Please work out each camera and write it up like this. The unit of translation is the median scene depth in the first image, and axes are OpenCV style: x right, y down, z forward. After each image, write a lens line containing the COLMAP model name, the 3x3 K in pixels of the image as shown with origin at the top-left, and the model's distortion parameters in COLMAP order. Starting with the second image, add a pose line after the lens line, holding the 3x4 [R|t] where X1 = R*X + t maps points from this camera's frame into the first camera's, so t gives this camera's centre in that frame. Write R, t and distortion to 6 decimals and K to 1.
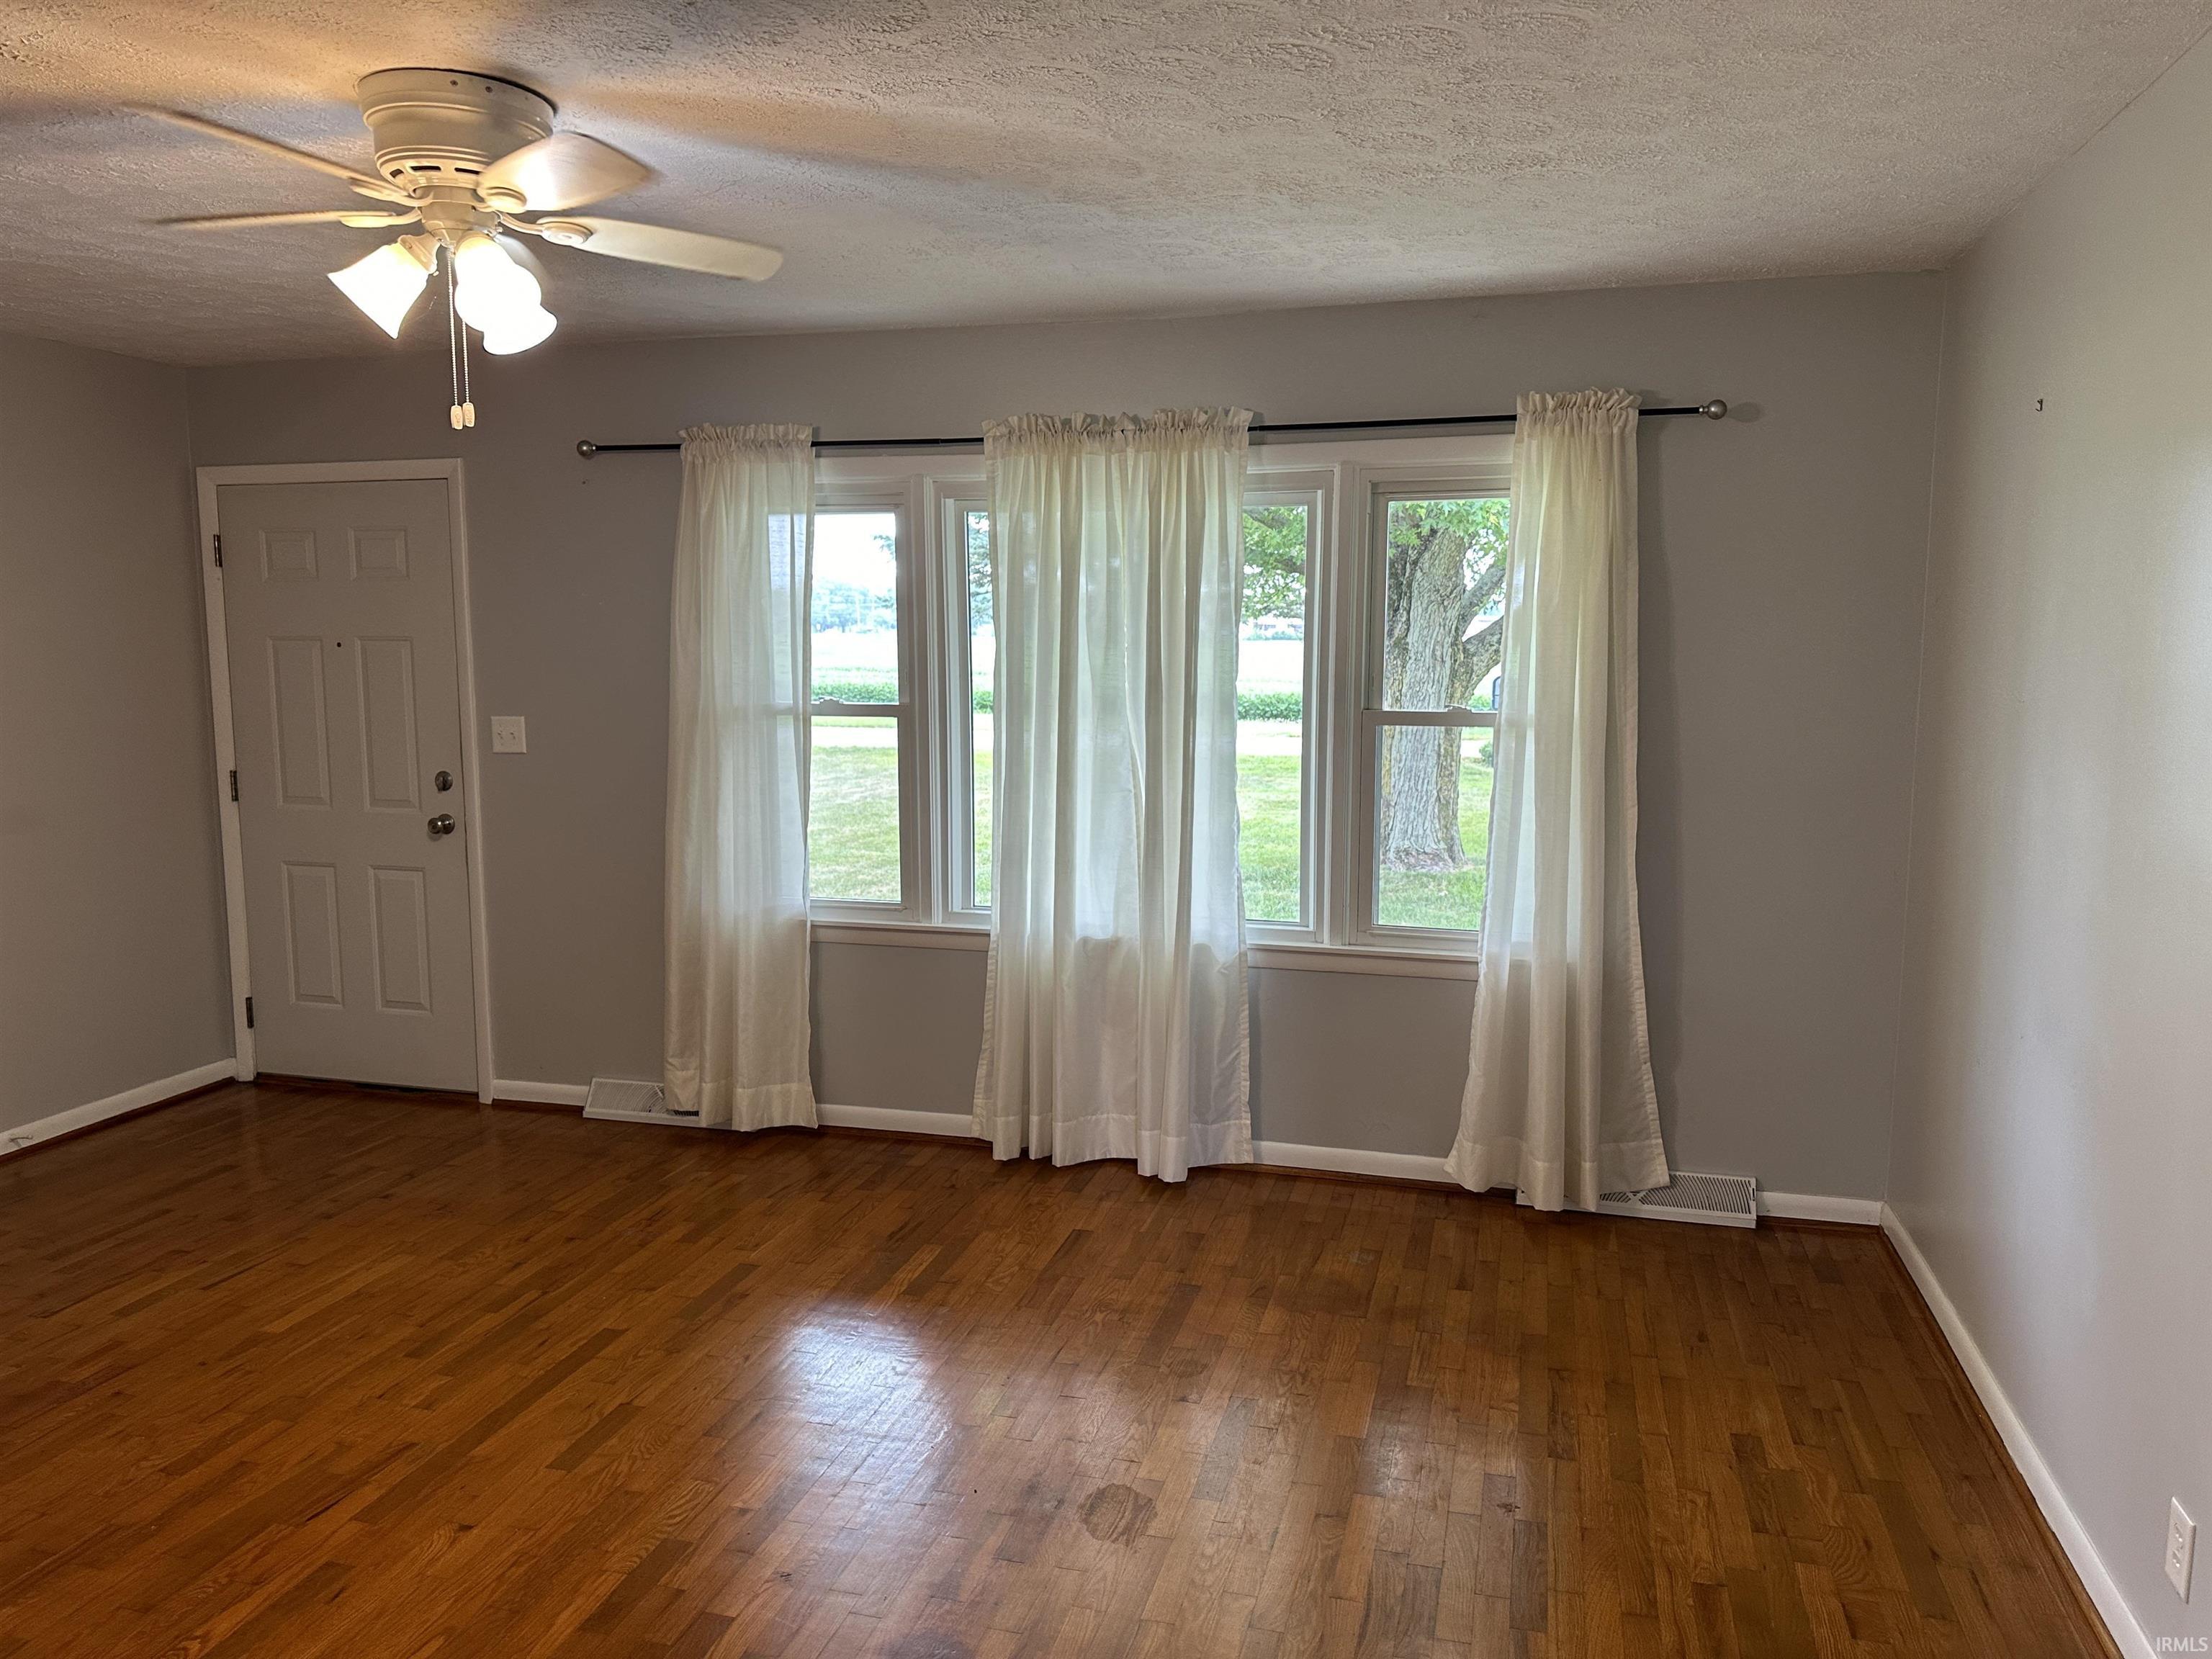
lens RADIAL K [[1571.8, 0, 1115.3], [0, 1571.8, 830.4], [0, 0, 1]] dist [0.044978, -0.054832]
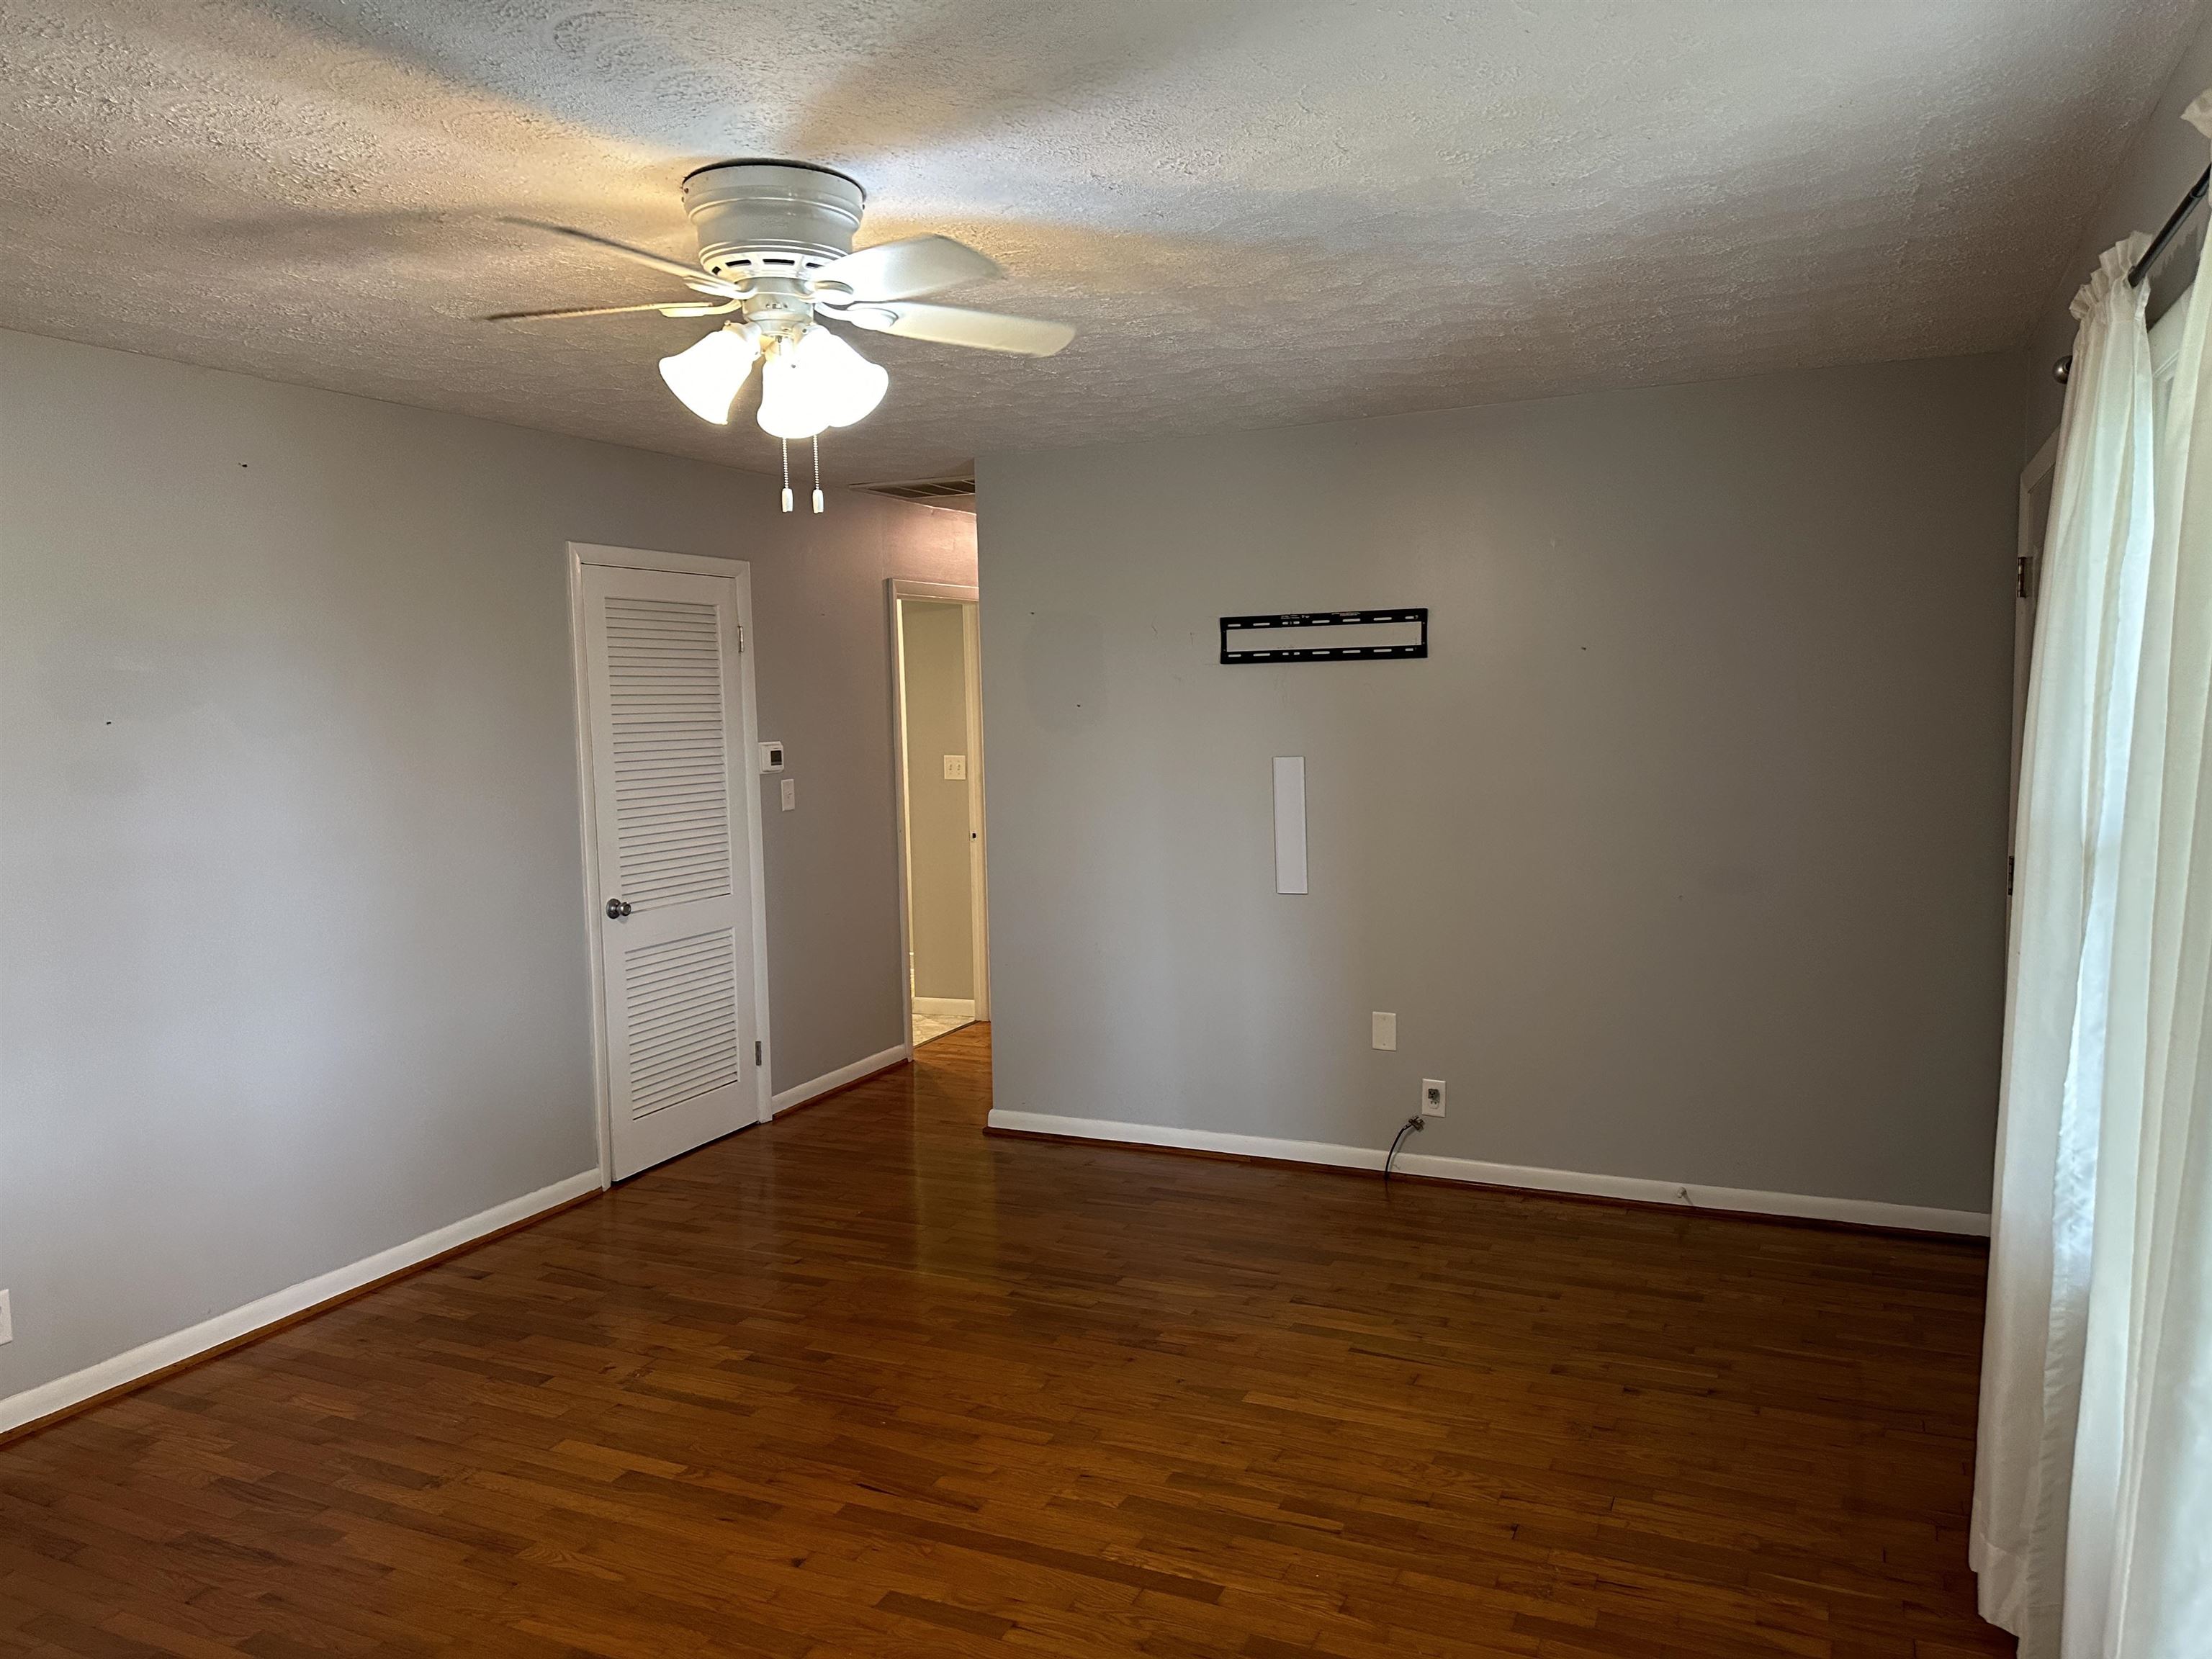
lens RADIAL K [[1571.8, 0, 1118.4], [0, 1571.8, 824.1], [0, 0, 1]] dist [0.044978, -0.054832]
pose [[-0.159273, 0.086945, -0.983399, 0.438964], [-0.102160, 0.989315, 0.104014, -0.139646], [0.981935, 0.117030, -0.148689, 1.060274]]
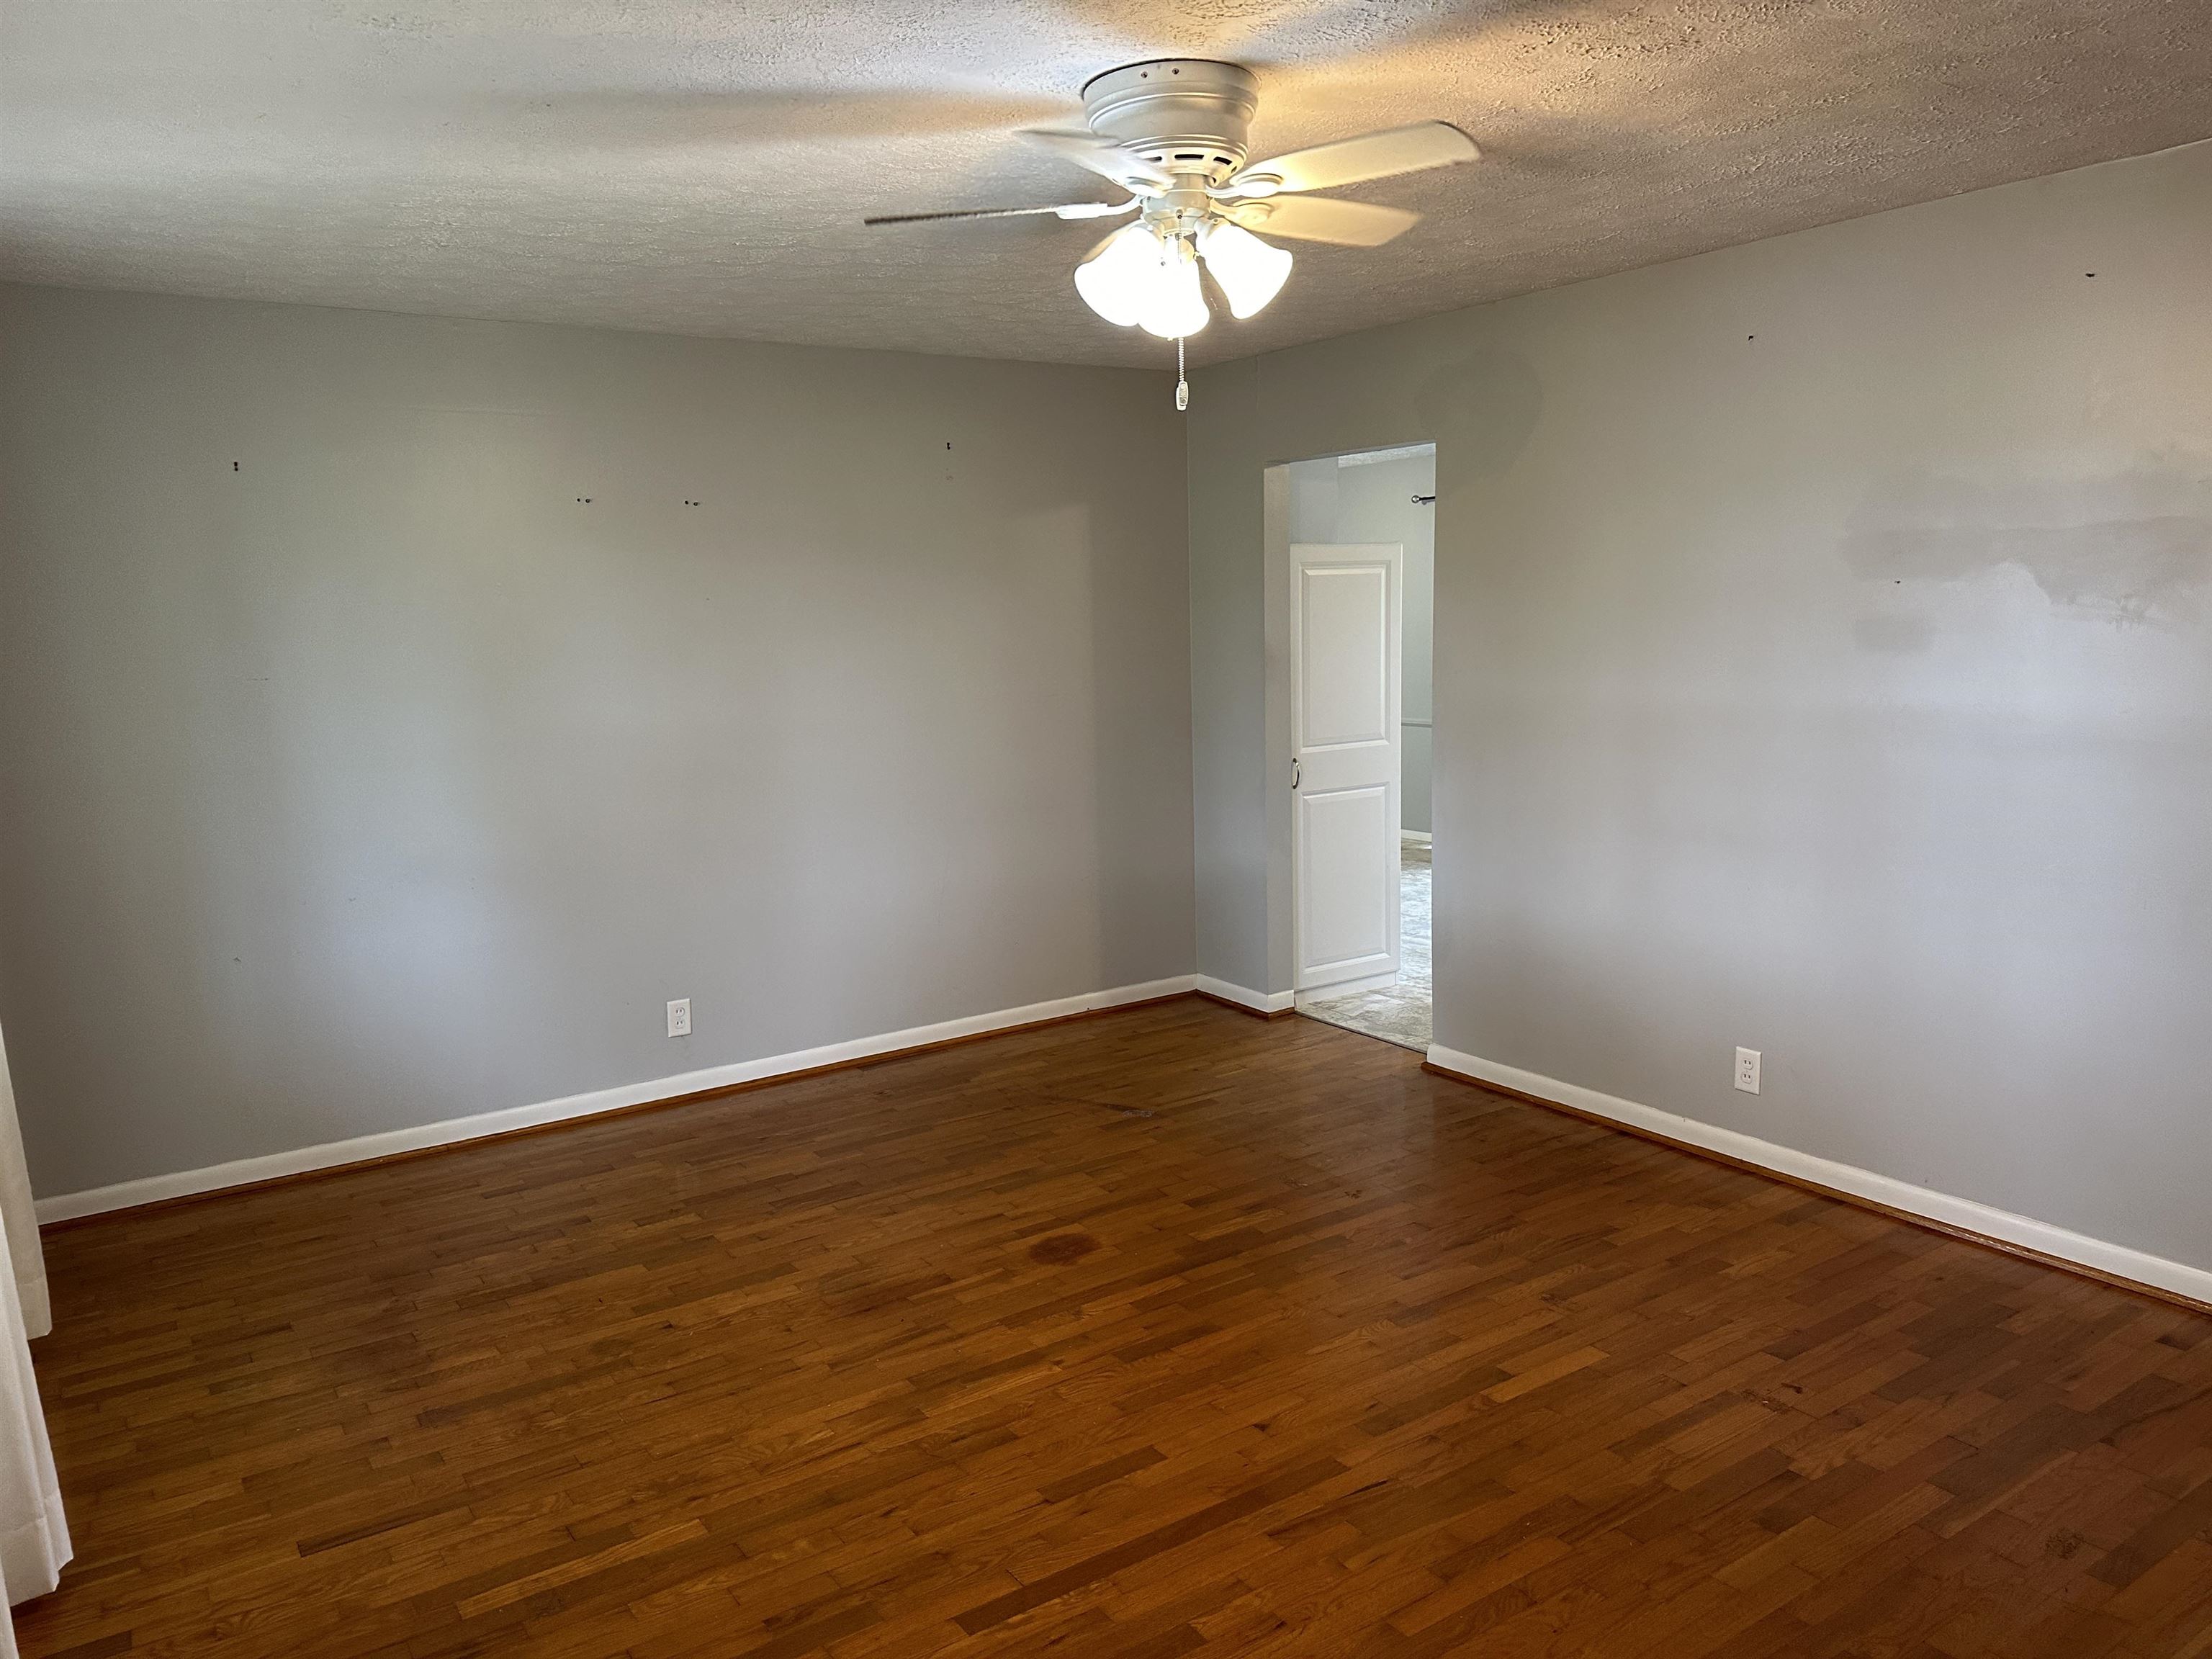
lens RADIAL K [[1571.8, 0, 1107.1], [0, 1571.8, 851.6], [0, 0, 1]] dist [0.044978, -0.054832]
pose [[-0.761437, -0.080869, 0.643175, -0.809328], [0.110031, 0.961667, 0.251177, -0.183007], [-0.638833, 0.262025, -0.723350, 1.421299]]
